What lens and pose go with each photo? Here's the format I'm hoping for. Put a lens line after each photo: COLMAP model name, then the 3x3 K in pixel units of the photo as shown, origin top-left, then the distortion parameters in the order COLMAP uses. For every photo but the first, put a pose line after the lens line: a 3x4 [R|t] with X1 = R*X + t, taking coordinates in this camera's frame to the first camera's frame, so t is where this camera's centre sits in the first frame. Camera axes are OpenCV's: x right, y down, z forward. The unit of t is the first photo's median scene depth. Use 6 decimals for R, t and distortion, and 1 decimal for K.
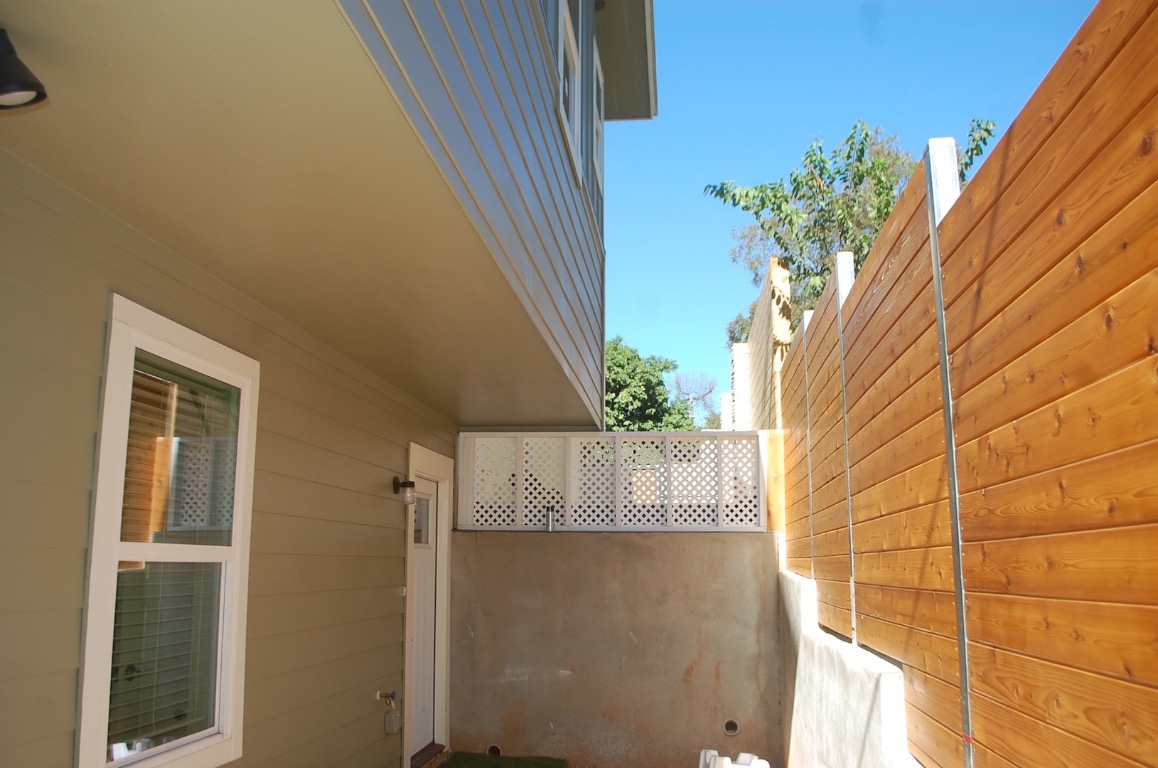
lens RADIAL K [[914.7, 0, 582.4], [0, 914.7, 402.1], [0, 0, 1]] dist [-0.083751, 0.013909]
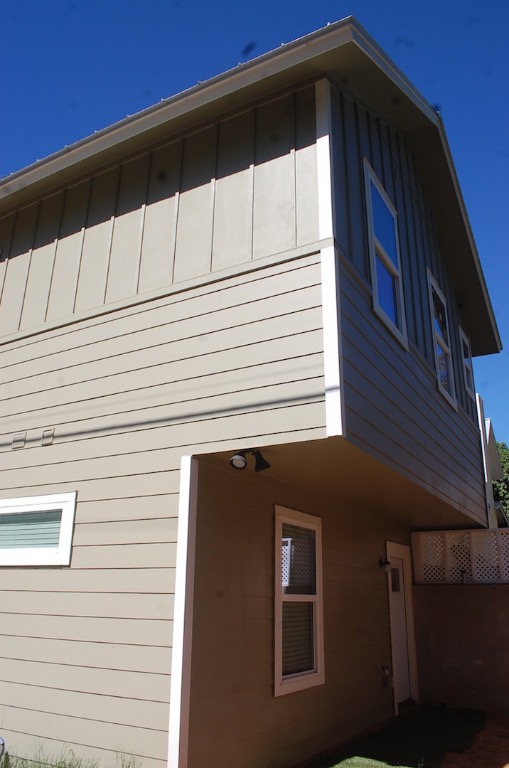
lens RADIAL K [[606.6, 0, 254.5], [0, 606.6, 384.0], [0, 0, 1]] dist [-0.083751, 0.013909]
pose [[0.918833, -0.119301, -0.376182, 0.089193], [0.052652, 0.981749, -0.182746, -0.071205], [0.391119, 0.148106, 0.908345, -0.397351]]
